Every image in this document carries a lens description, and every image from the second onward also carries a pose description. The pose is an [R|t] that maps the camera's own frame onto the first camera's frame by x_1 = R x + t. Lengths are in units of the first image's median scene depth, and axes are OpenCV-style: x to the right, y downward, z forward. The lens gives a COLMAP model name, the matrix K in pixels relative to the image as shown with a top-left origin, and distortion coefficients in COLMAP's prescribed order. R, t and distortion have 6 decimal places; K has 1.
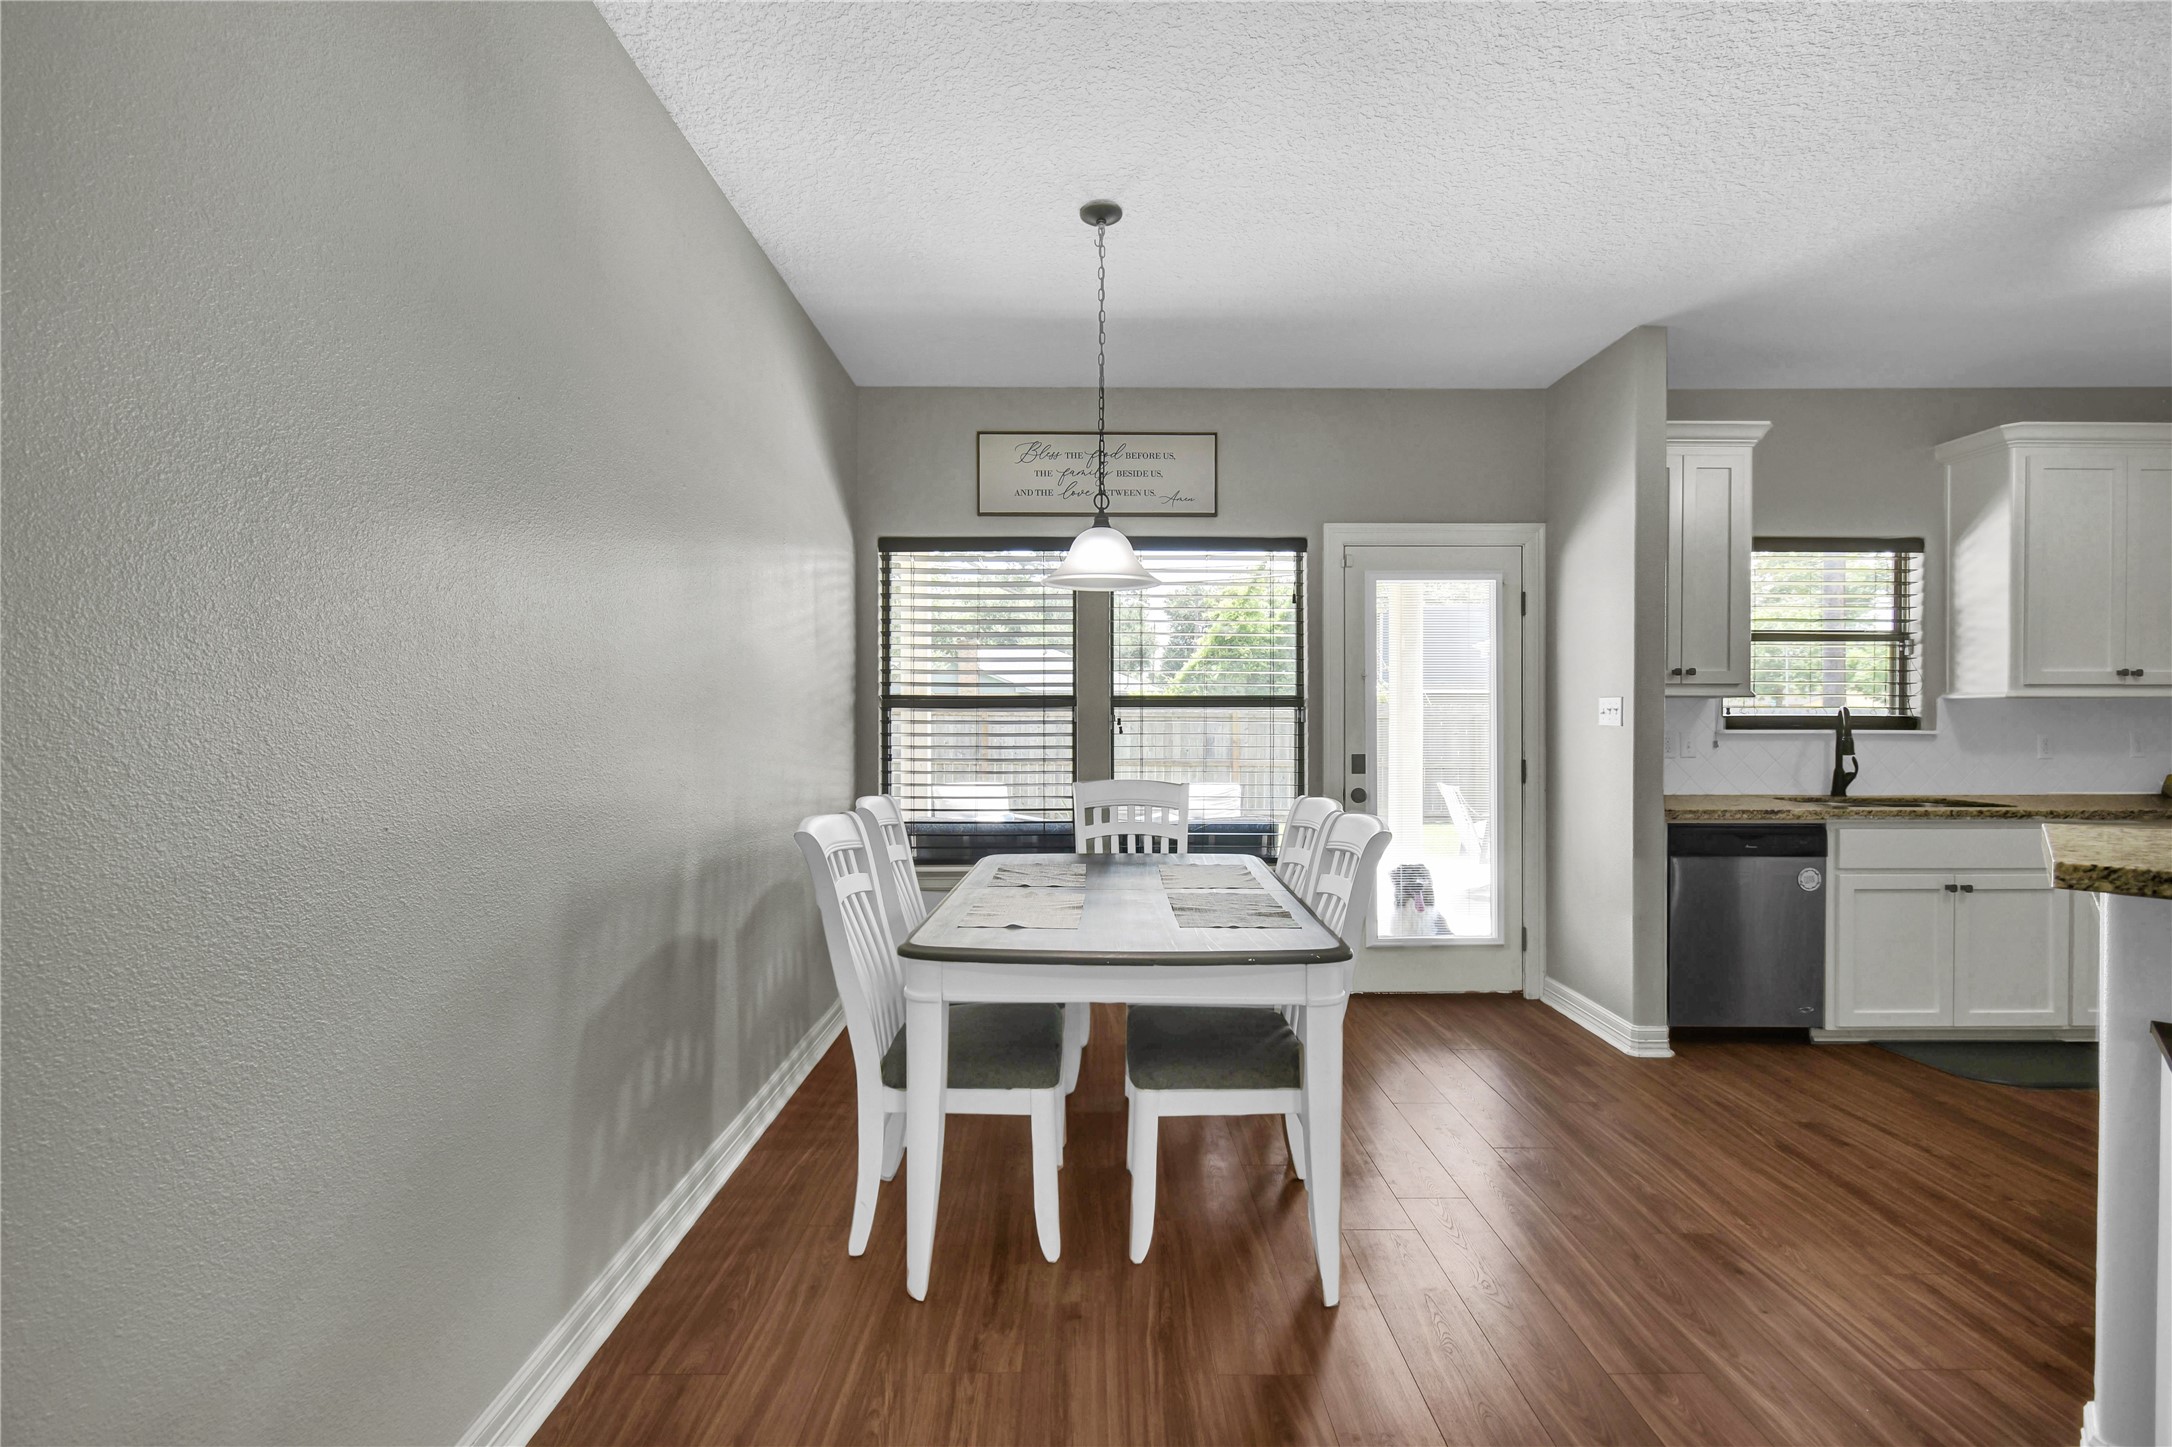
lens RADIAL K [[965.2, 0, 1093.1], [0, 965.2, 718.7], [0, 0, 1]] dist [0.013633, -0.007182]
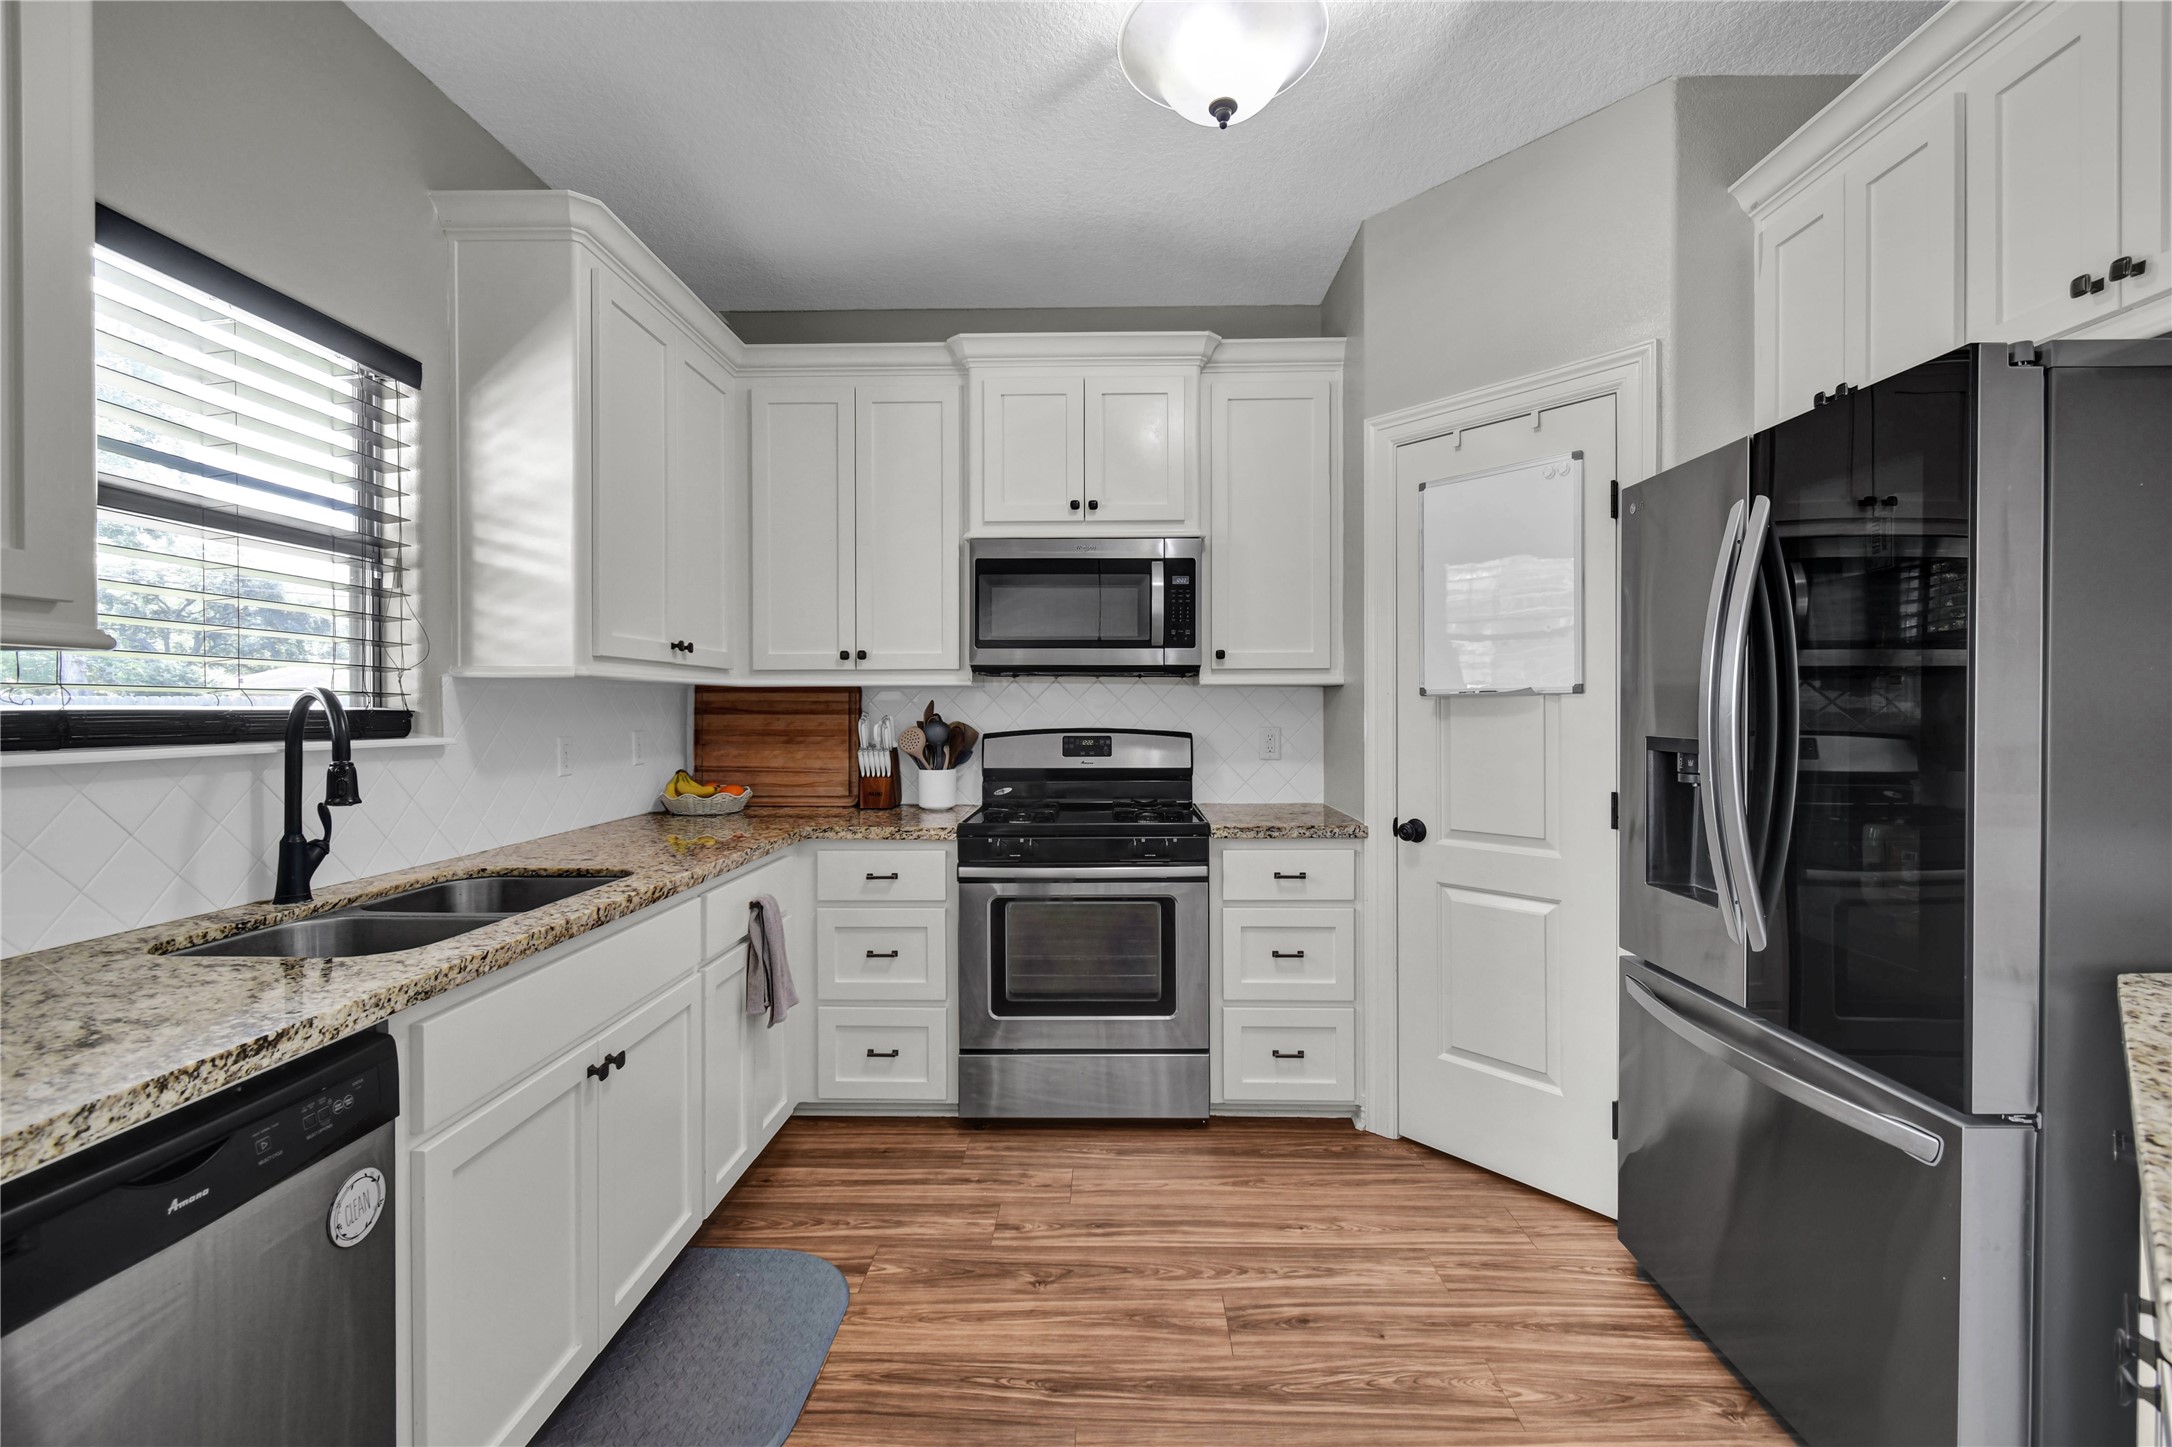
lens RADIAL K [[951.5, 0, 1092.8], [0, 951.5, 709.4], [0, 0, 1]] dist [0.004782, 0.000293]
pose [[0.023000, -0.002100, 0.999733, 0.385895], [0.007159, 0.999973, 0.001935, -0.001163], [-0.999710, 0.007112, 0.023014, 0.680160]]
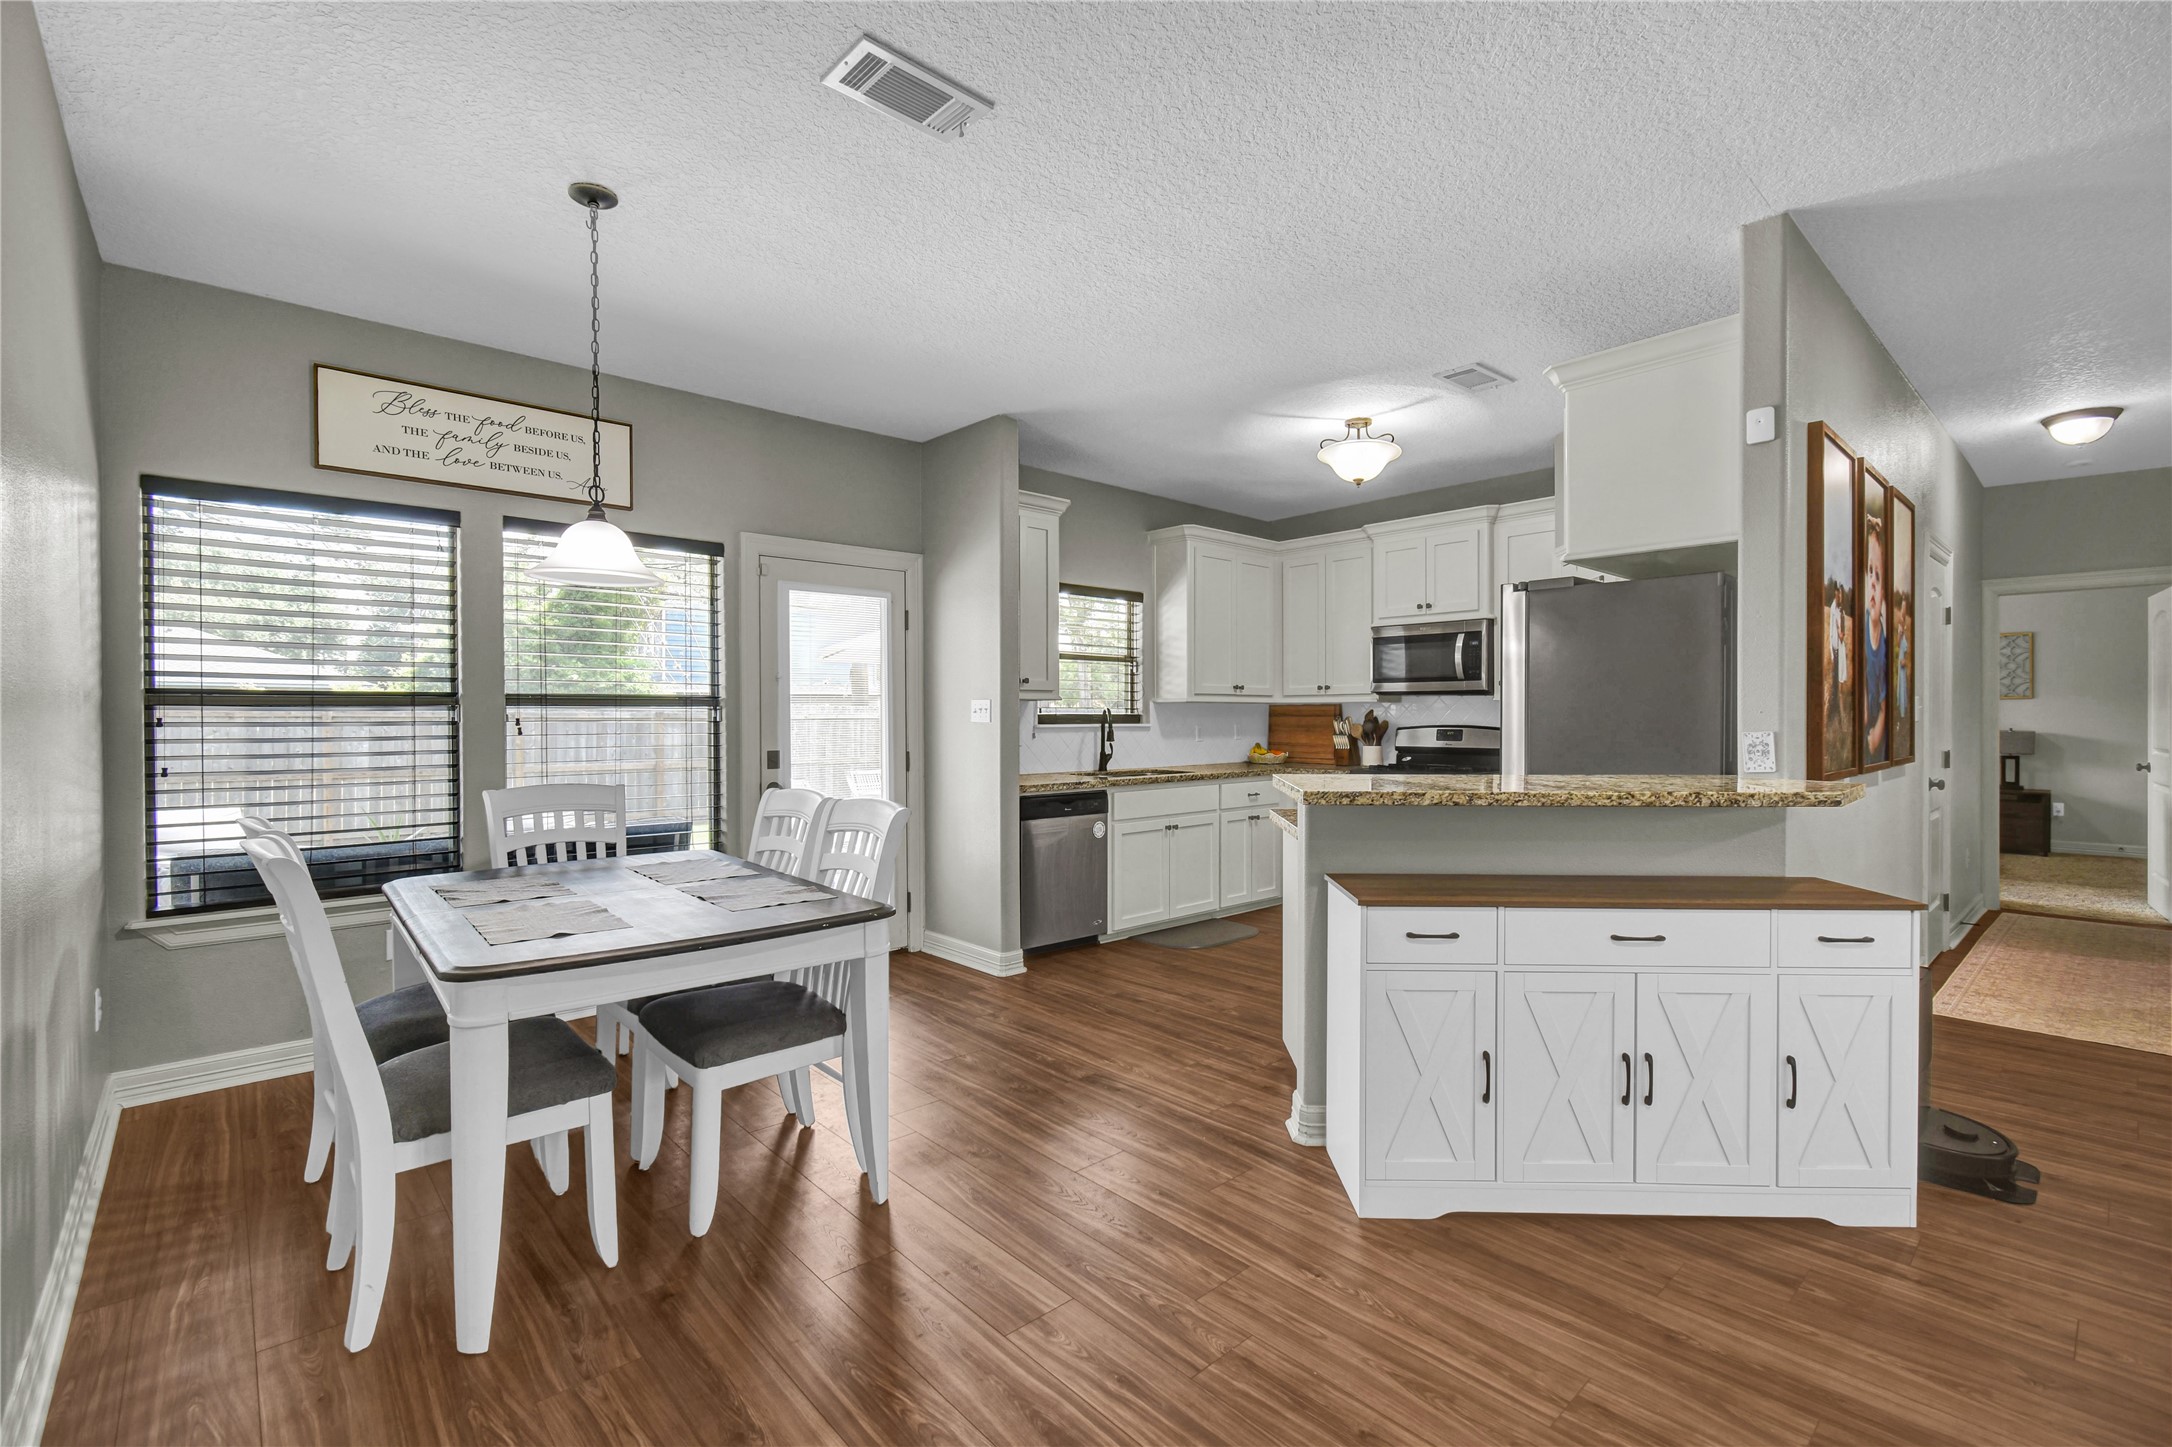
lens RADIAL K [[965.2, 0, 1093.1], [0, 965.2, 718.7], [0, 0, 1]] dist [0.013633, -0.007182]
pose [[0.743105, -0.005205, 0.669155, -0.193009], [0.004891, 0.999985, 0.002346, 0.000446], [-0.669157, 0.001530, 0.743119, -0.038278]]
